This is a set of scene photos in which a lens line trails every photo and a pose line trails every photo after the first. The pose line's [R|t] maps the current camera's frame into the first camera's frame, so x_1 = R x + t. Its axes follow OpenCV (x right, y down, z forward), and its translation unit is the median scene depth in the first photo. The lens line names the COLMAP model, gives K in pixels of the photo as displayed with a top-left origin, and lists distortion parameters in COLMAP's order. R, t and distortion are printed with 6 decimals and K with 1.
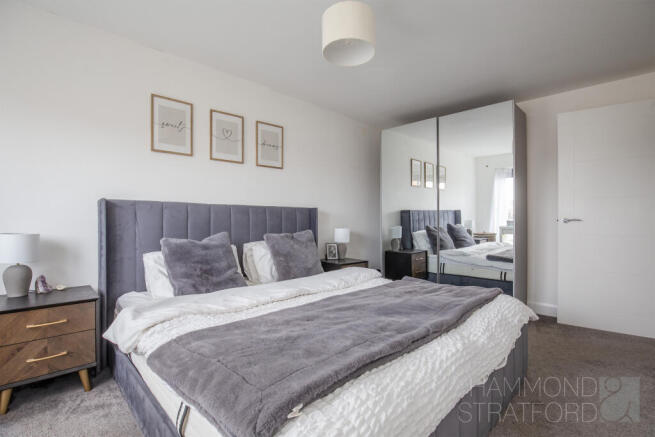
lens RADIAL K [[311.9, 0, 328.4], [0, 311.9, 220.0], [0, 0, 1]] dist [-0.015939, -0.000223]
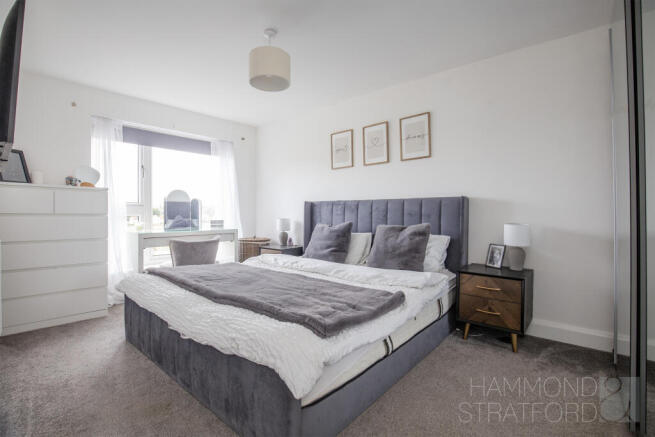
lens RADIAL K [[311.9, 0, 328.5], [0, 311.9, 216.2], [0, 0, 1]] dist [-0.015939, -0.000223]
pose [[0.067236, -0.004491, -0.997727, 0.811040], [-0.007505, 0.999959, -0.005007, 0.020954], [0.997709, 0.007824, 0.067200, 0.685009]]
